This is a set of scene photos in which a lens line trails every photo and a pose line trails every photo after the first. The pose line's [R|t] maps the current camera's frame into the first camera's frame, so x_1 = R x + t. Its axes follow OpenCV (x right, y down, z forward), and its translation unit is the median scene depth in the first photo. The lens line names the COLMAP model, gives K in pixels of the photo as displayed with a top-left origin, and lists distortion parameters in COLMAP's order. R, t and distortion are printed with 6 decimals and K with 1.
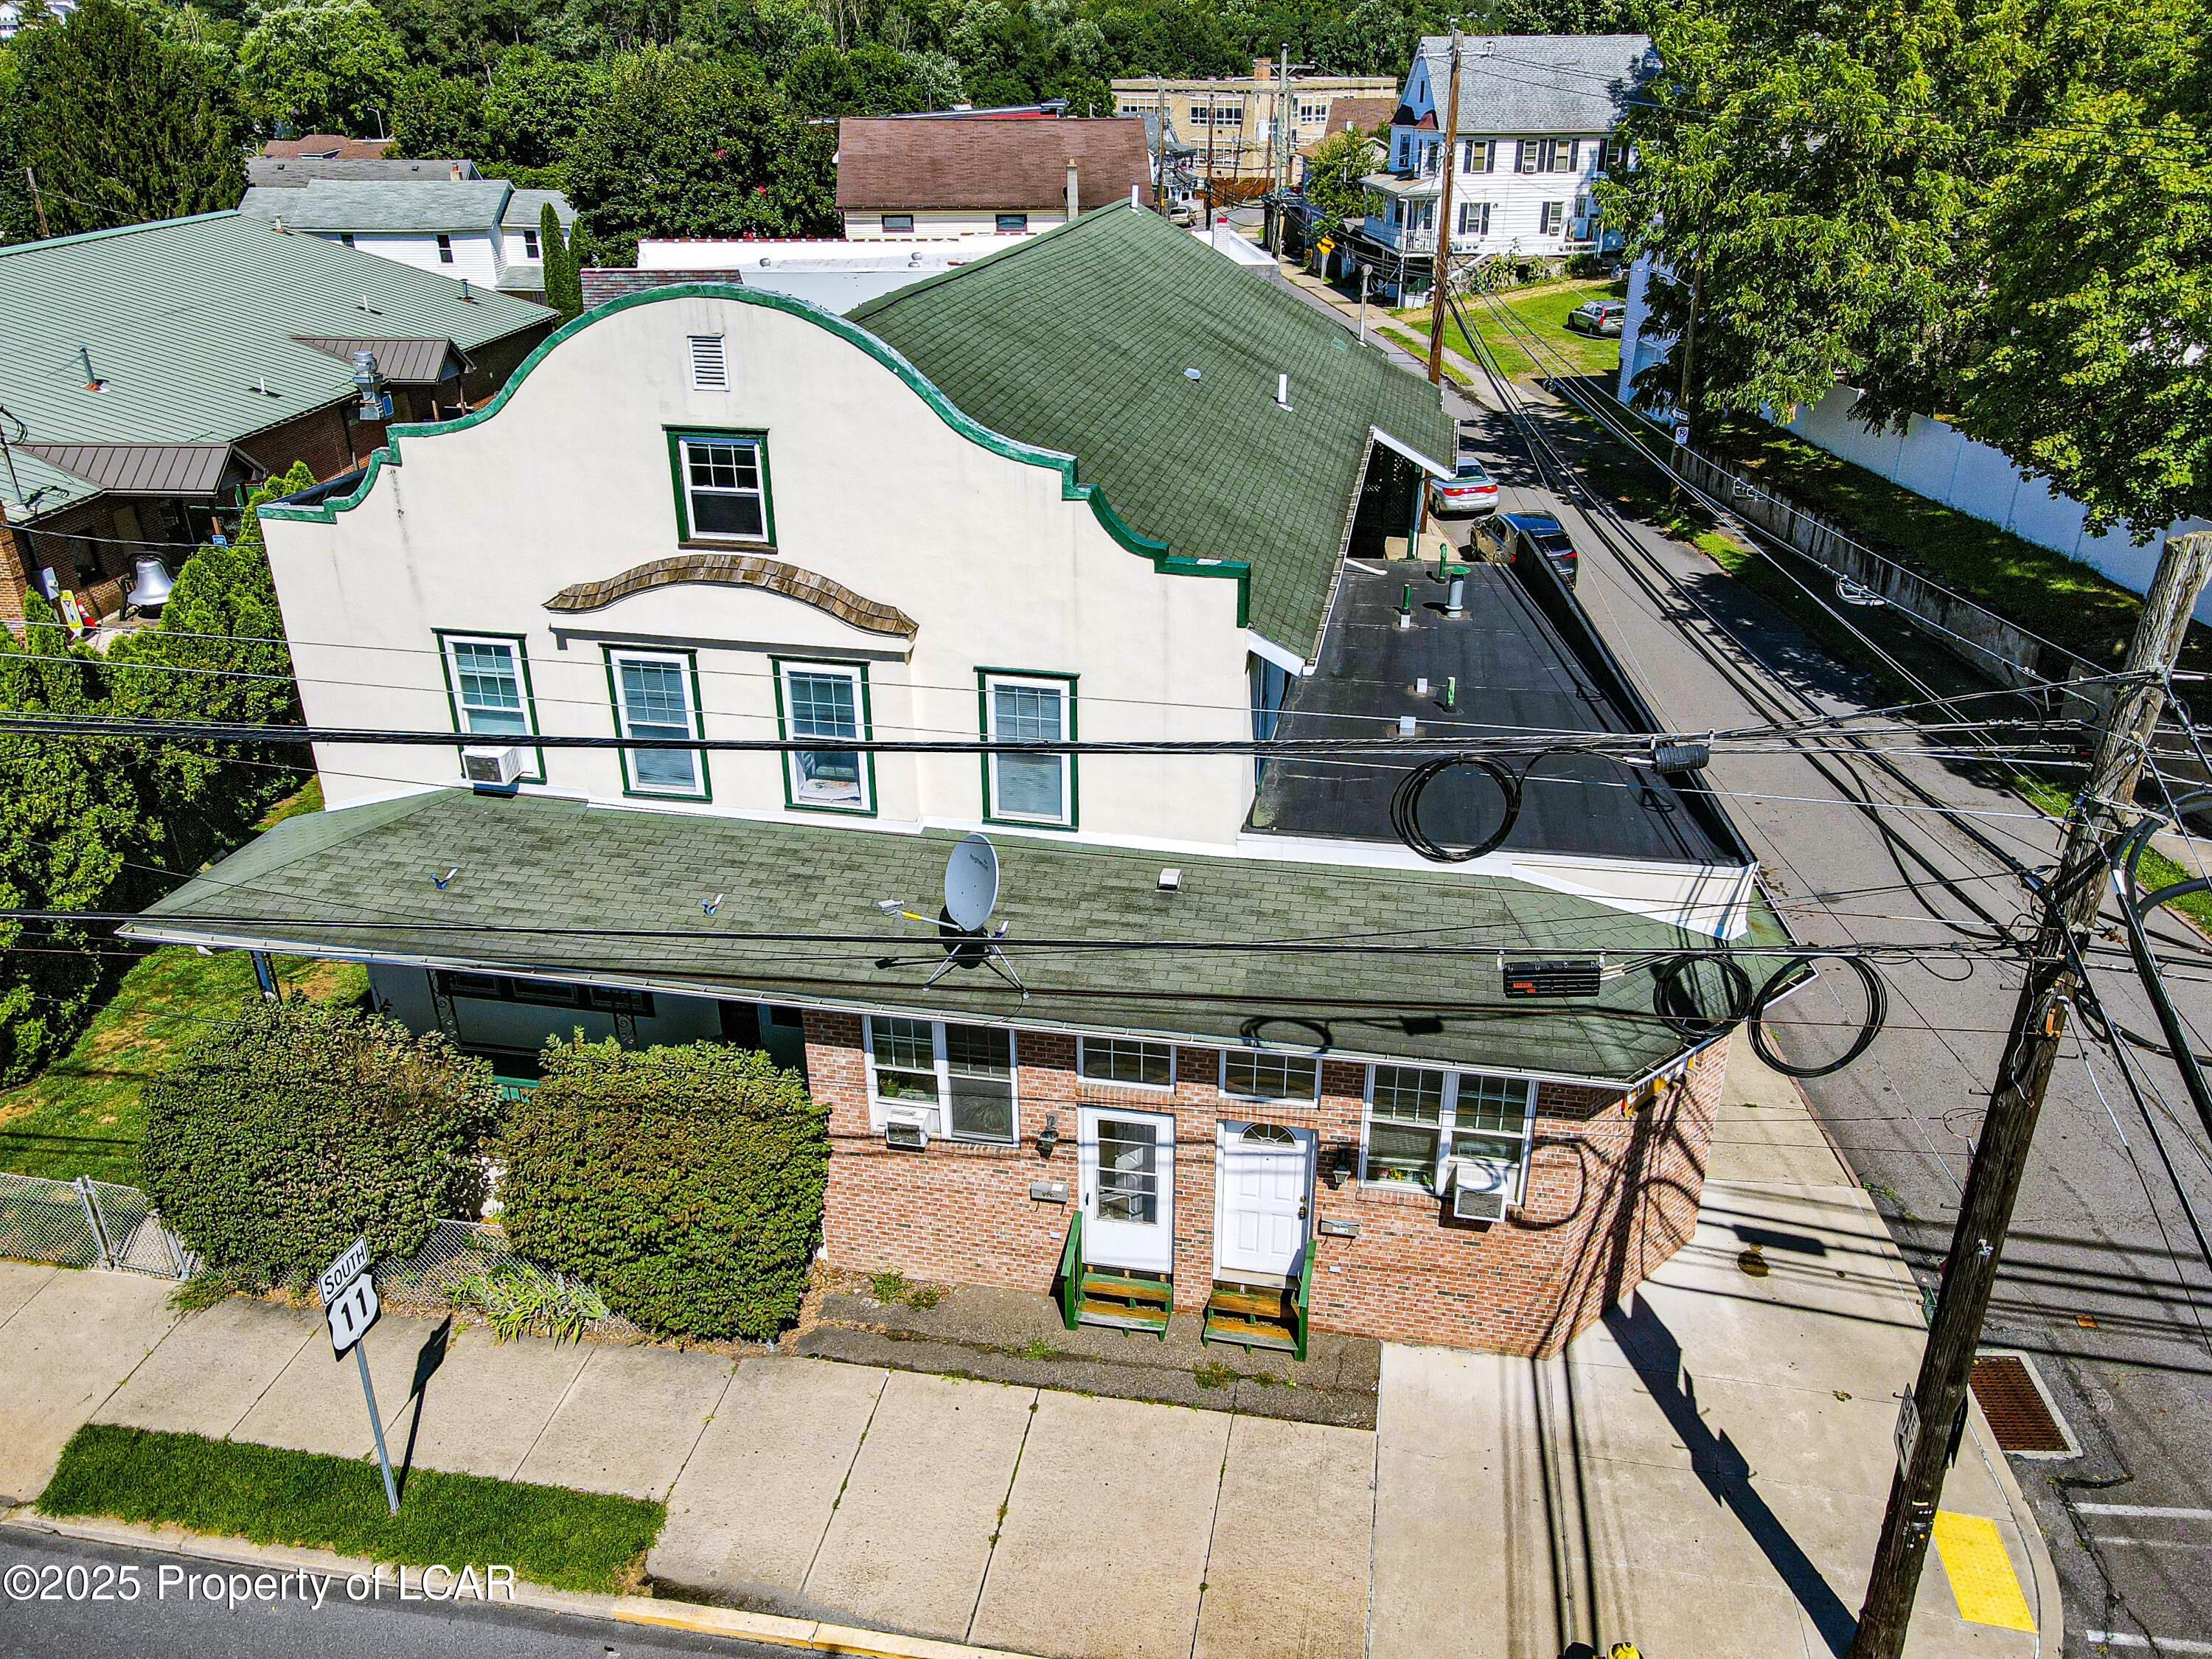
lens RADIAL K [[1579.1, 0, 1125.1], [0, 1579.1, 764.3], [0, 0, 1]] dist [0.021427, -0.009268]
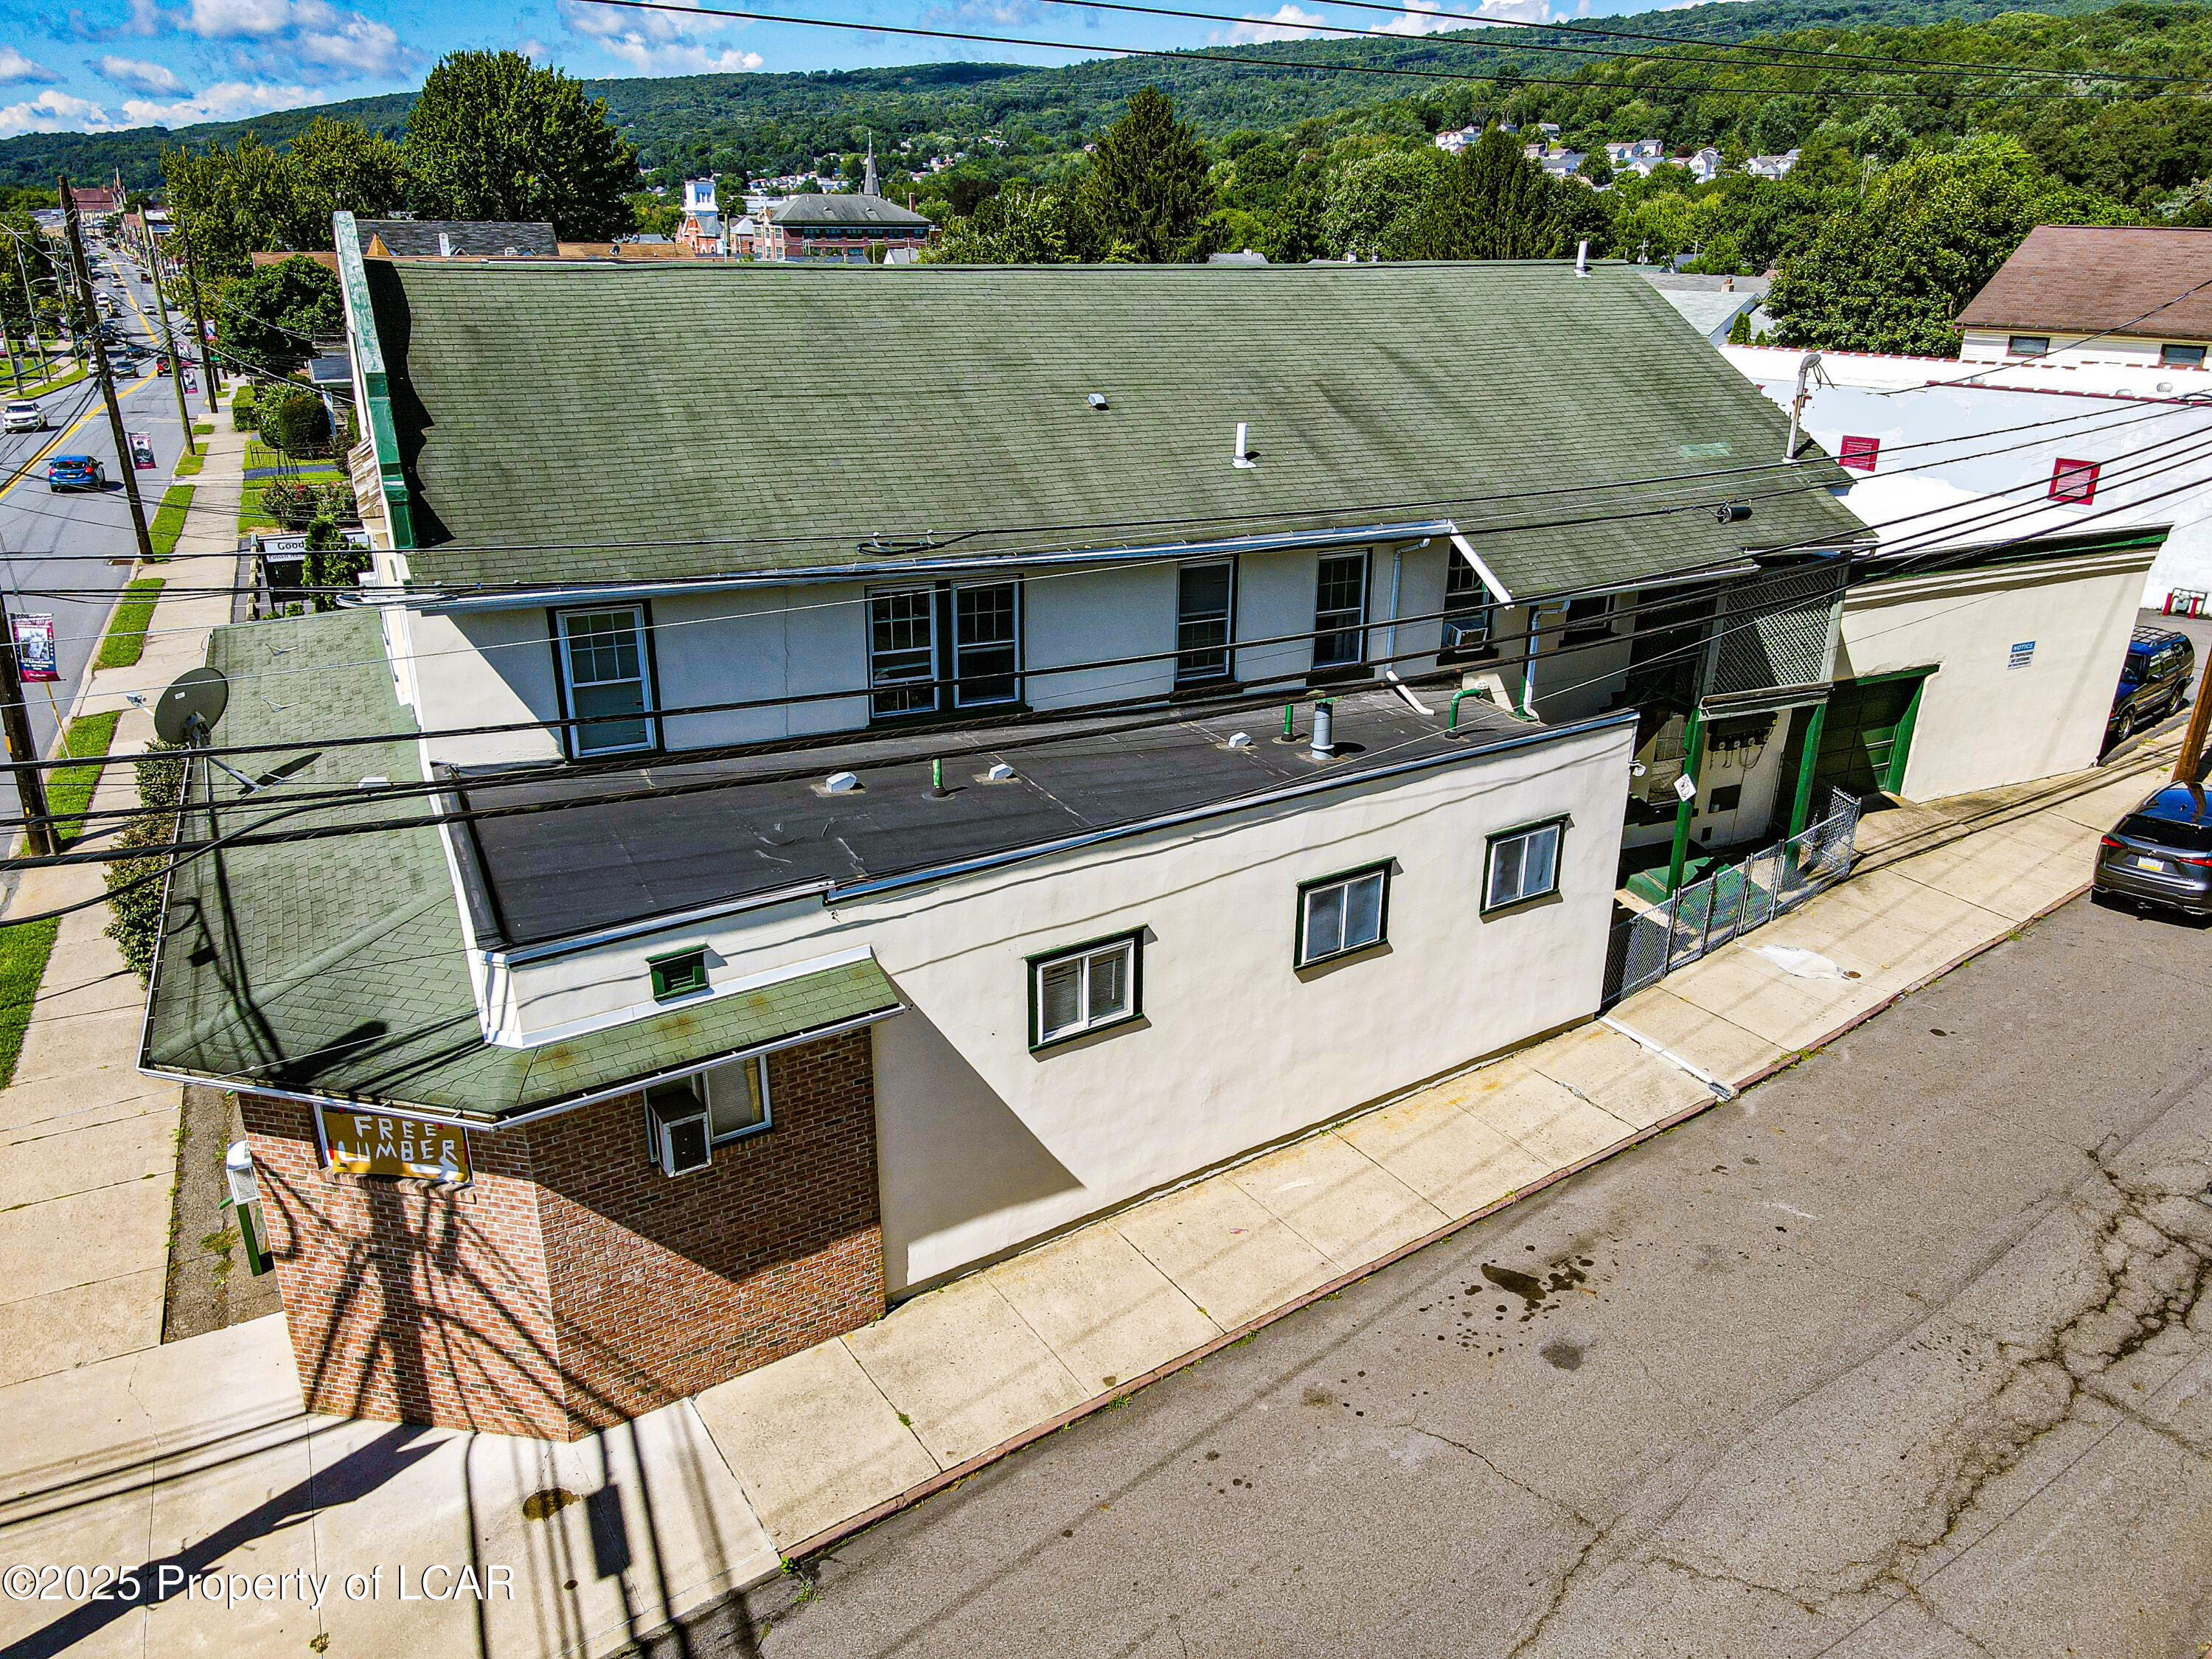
lens RADIAL K [[1579.1, 0, 1125.1], [0, 1579.1, 764.3], [0, 0, 1]] dist [0.021427, -0.009268]
pose [[0.603222, 0.265071, -0.752237, 1.108018], [-0.325355, 0.942896, 0.071351, -0.179999], [0.728195, 0.201703, 0.655018, 0.674896]]
